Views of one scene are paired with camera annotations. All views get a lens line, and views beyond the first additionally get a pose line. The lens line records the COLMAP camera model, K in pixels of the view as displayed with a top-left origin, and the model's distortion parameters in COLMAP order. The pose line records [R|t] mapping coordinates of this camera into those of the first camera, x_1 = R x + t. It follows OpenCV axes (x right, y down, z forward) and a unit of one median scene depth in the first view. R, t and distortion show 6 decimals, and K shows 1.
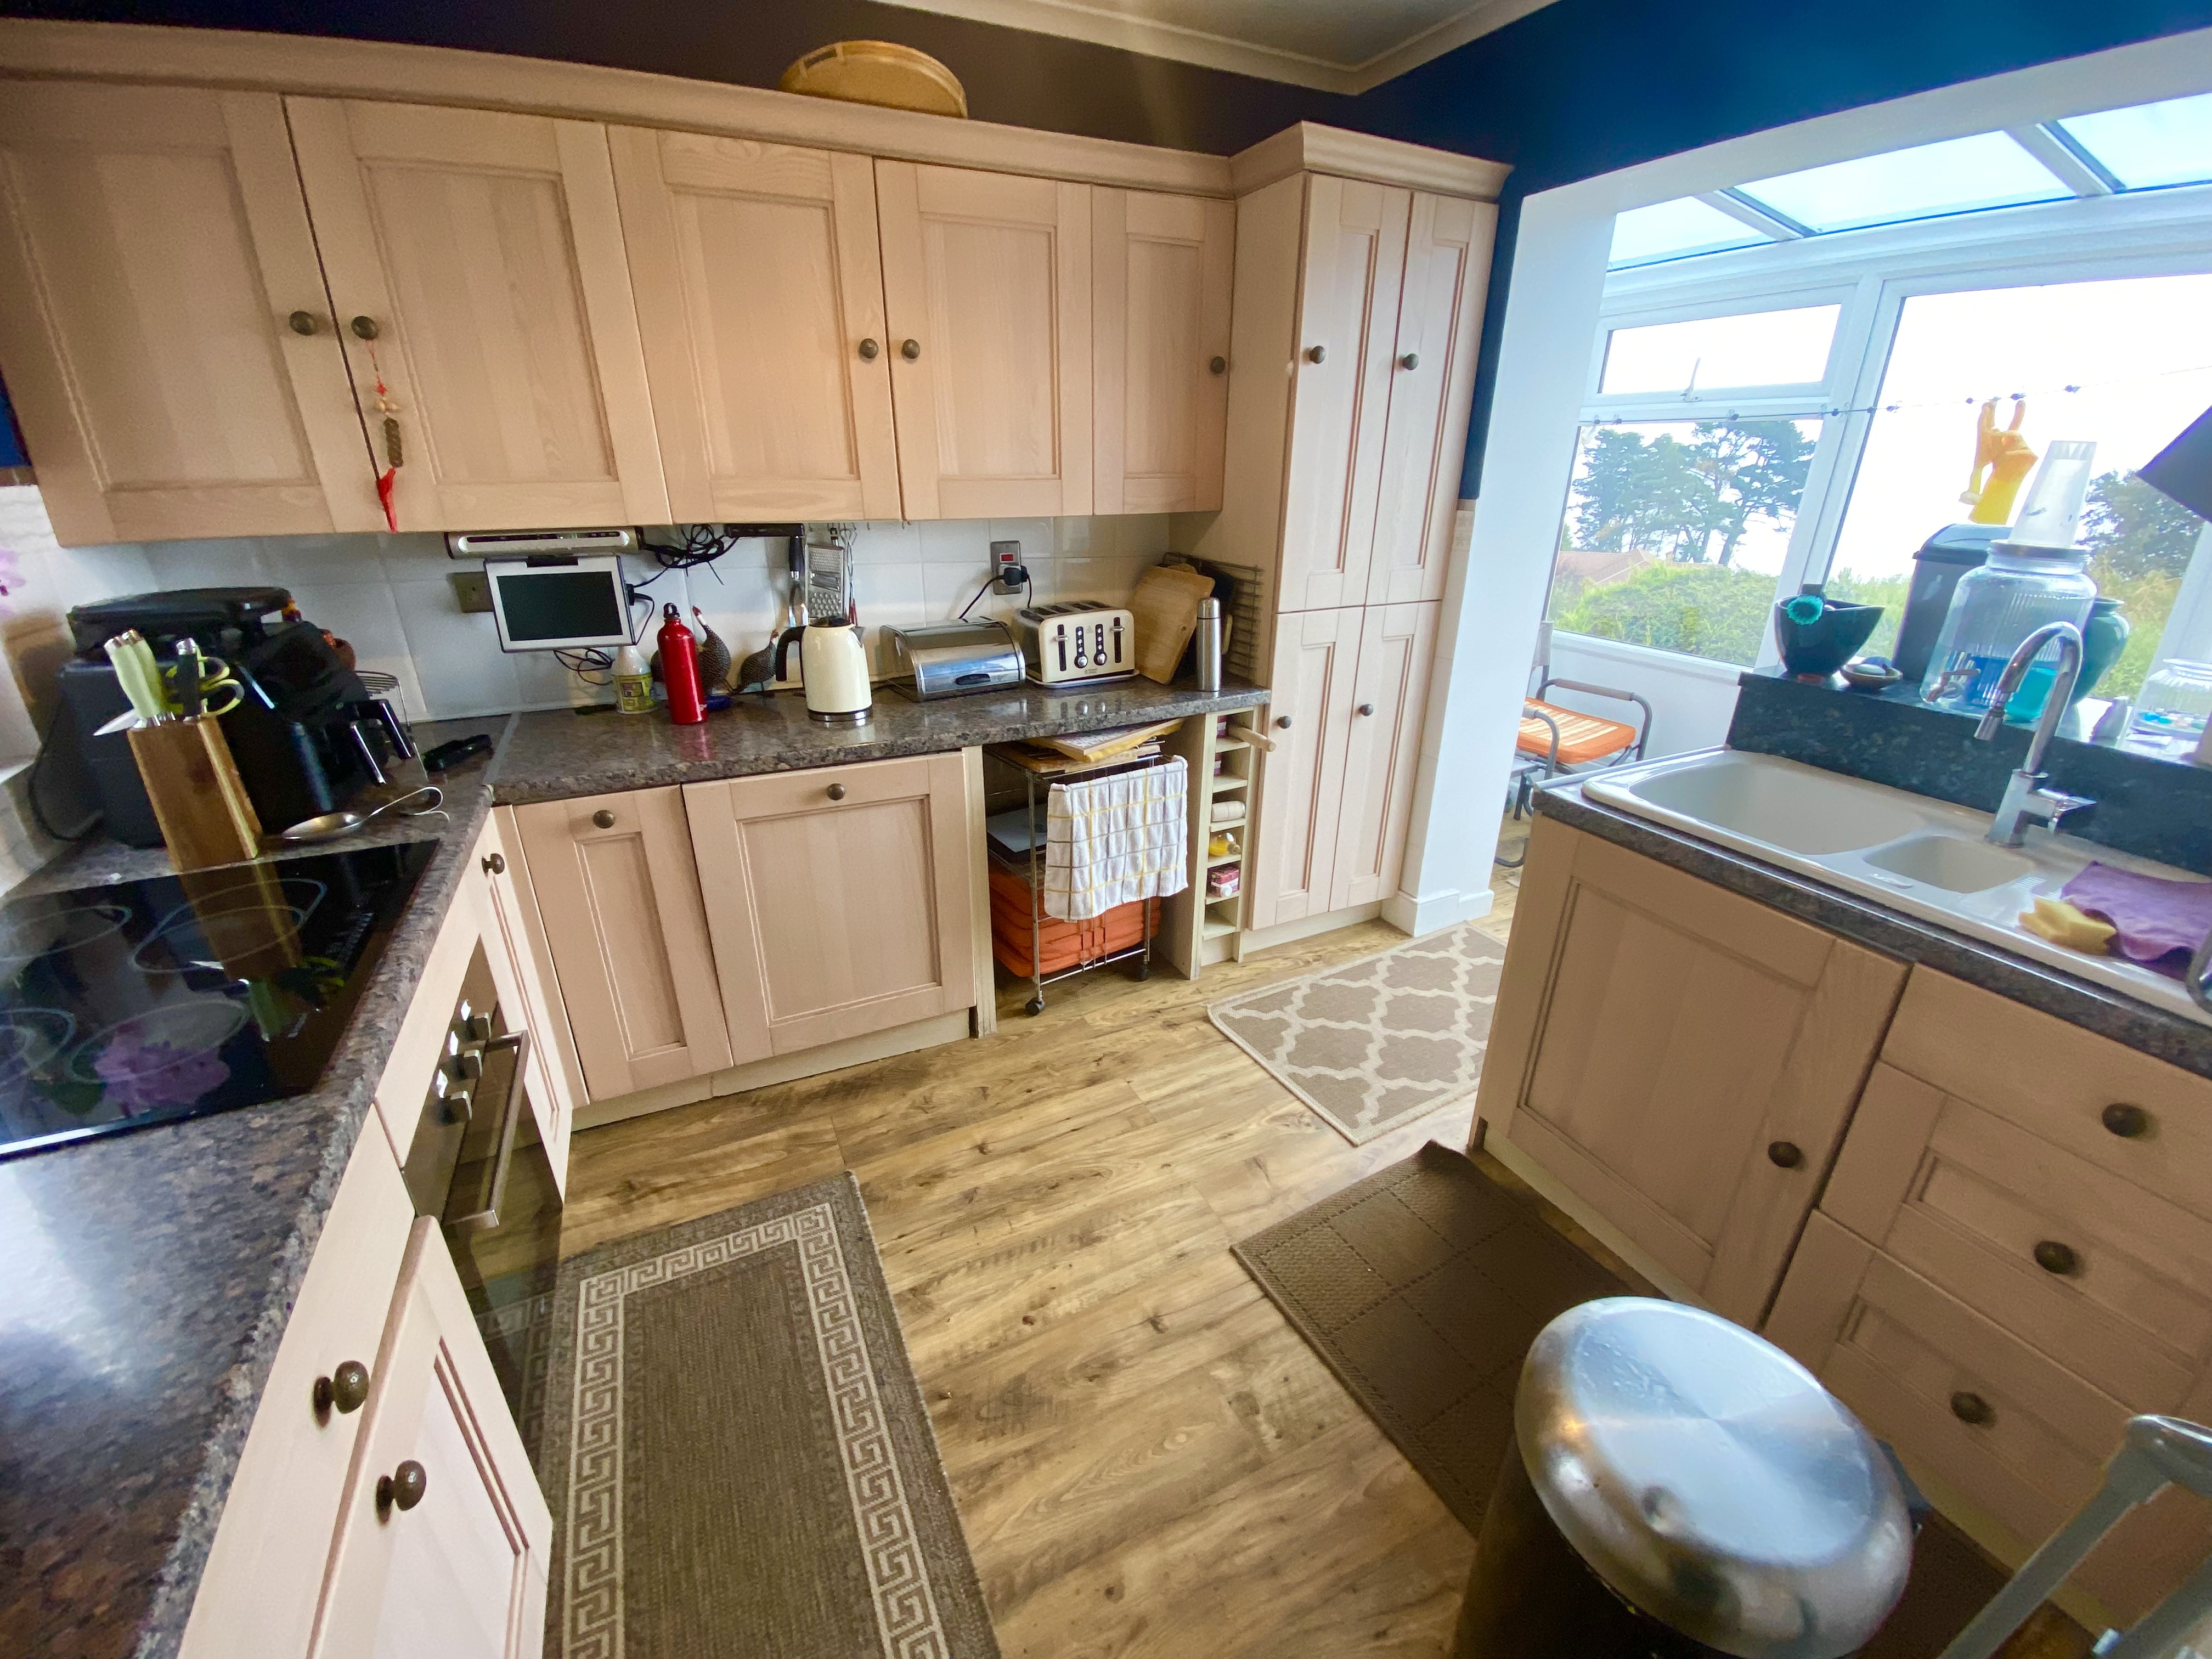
lens RADIAL K [[884.7, 0, 1103.5], [0, 884.7, 826.0], [0, 0, 1]] dist [0.023213, -0.020400]
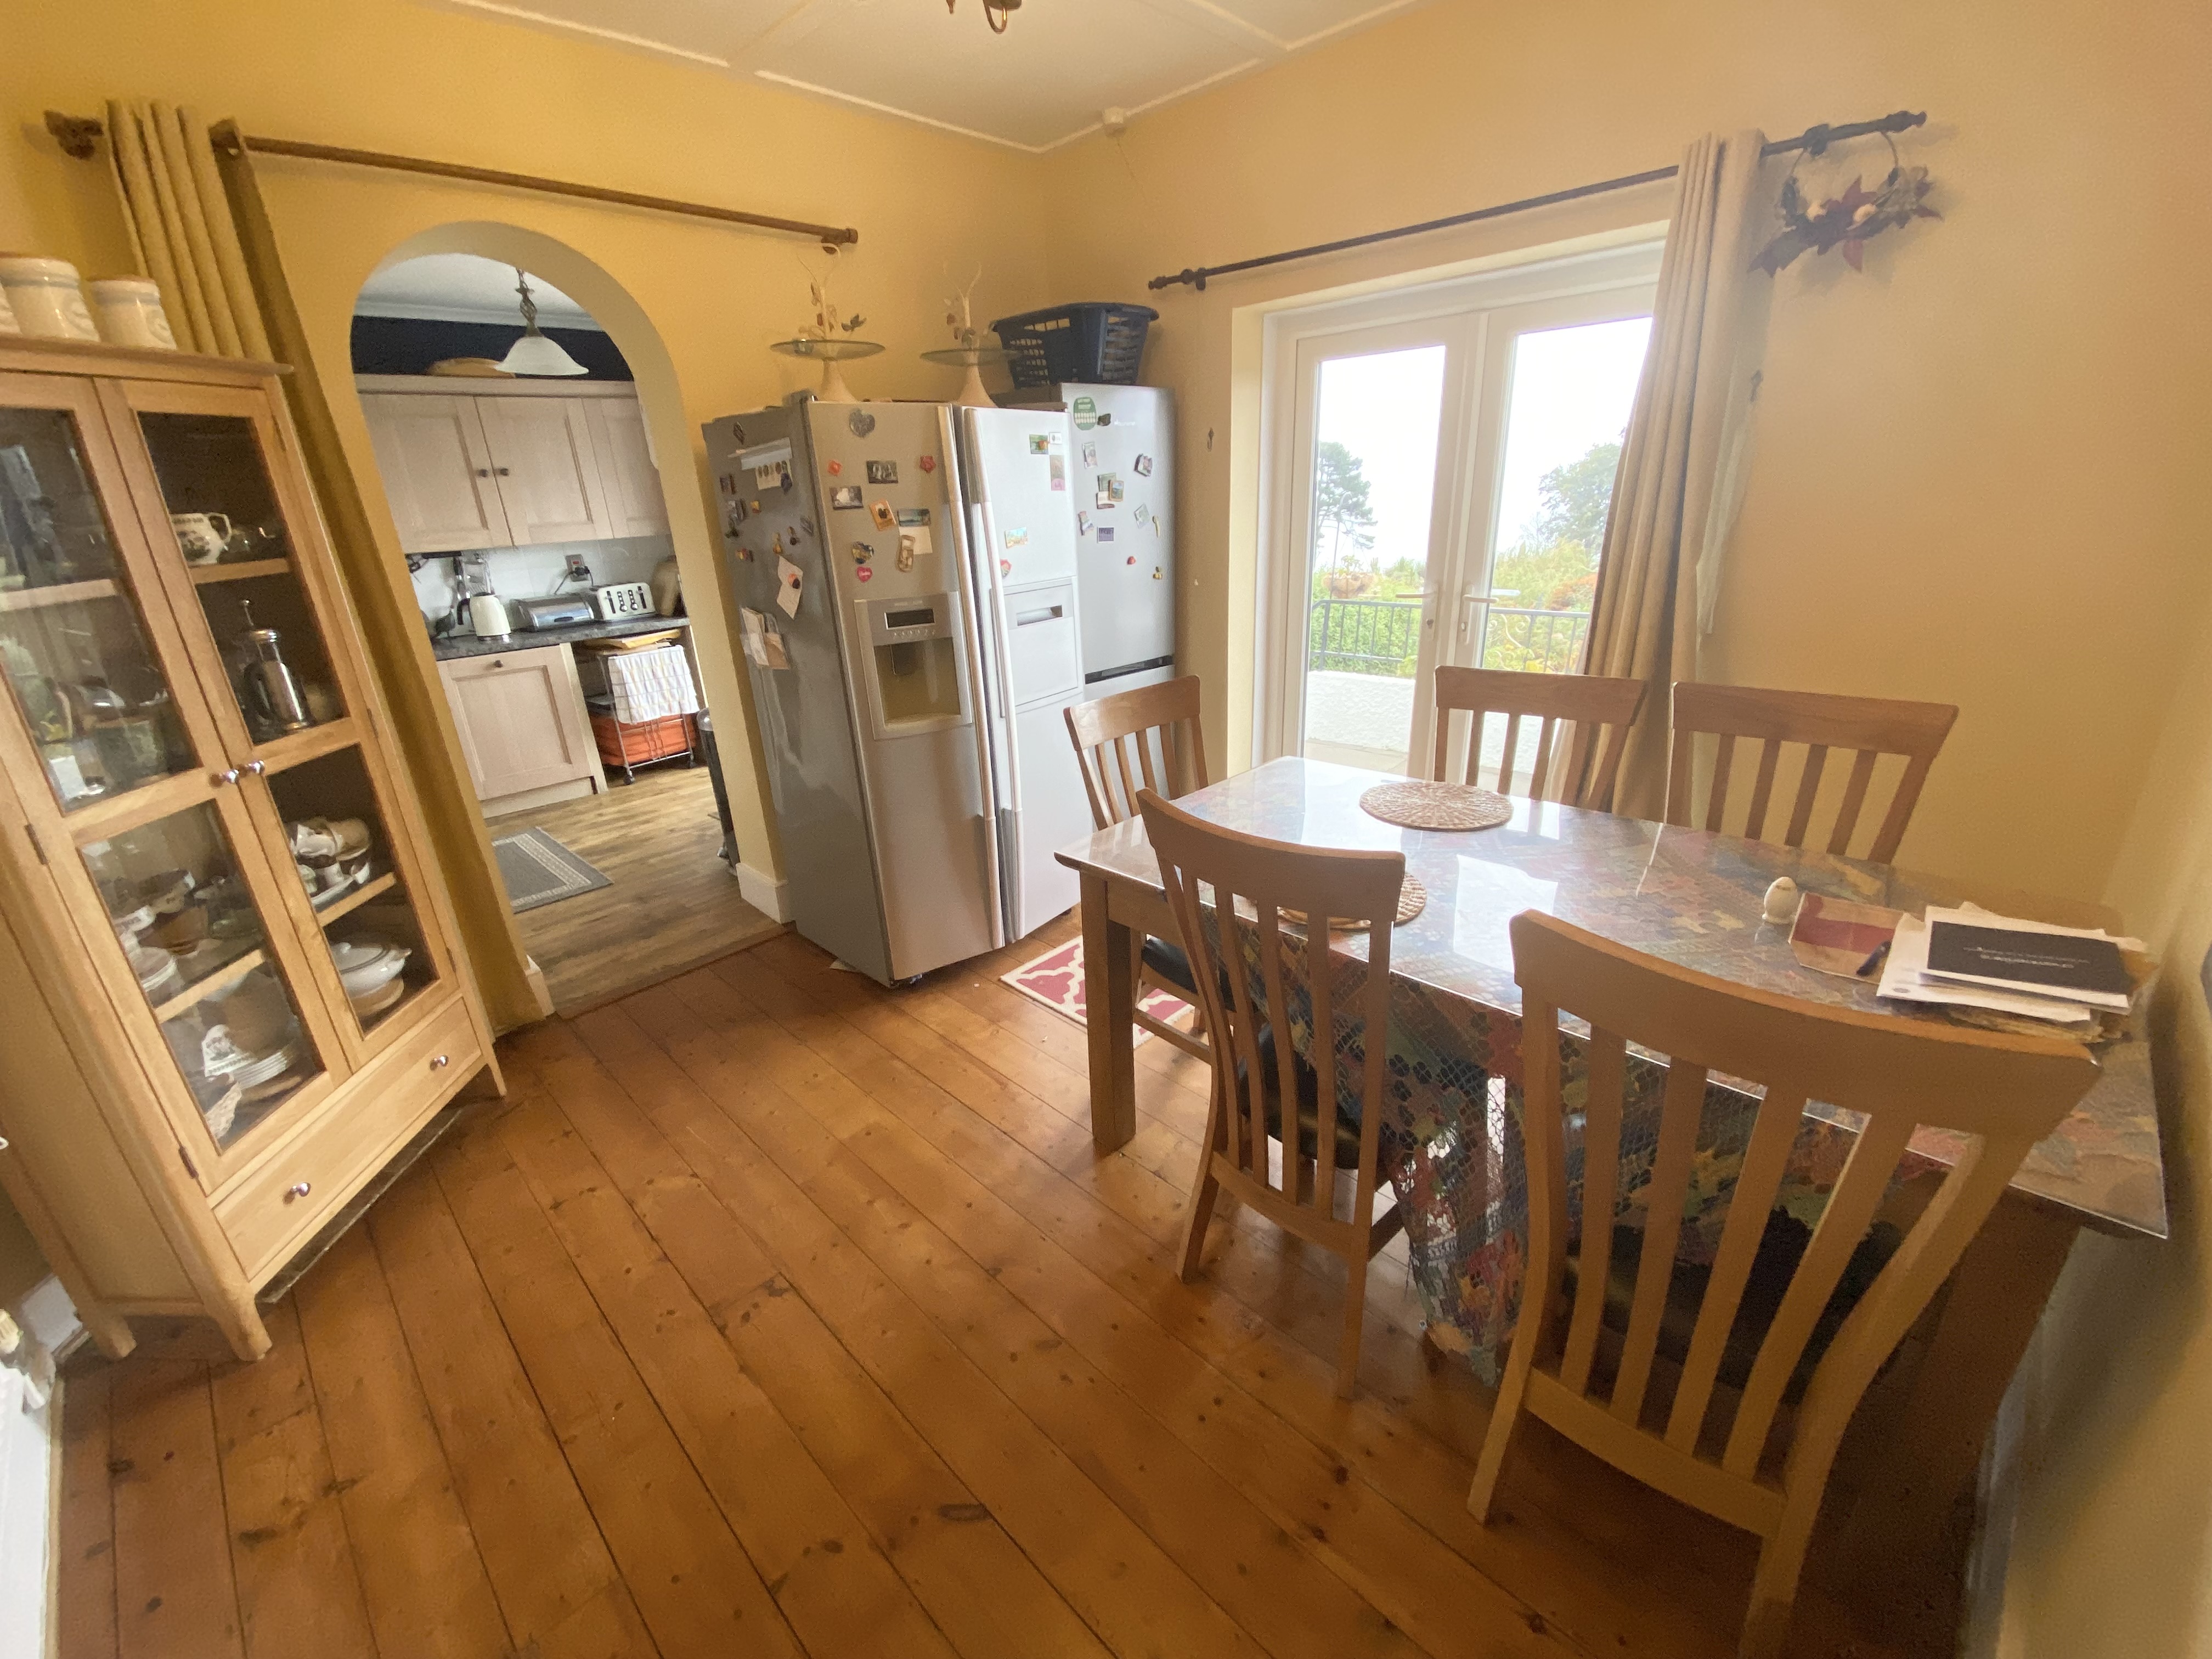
lens RADIAL K [[895.4, 0, 1091.6], [0, 895.4, 826.9], [0, 0, 1]] dist [-0.000499, -0.014156]
pose [[0.939702, -0.169435, 0.297074, 0.325894], [0.181514, 0.983298, -0.013344, 0.595297], [-0.289851, 0.066462, 0.954761, -1.389750]]
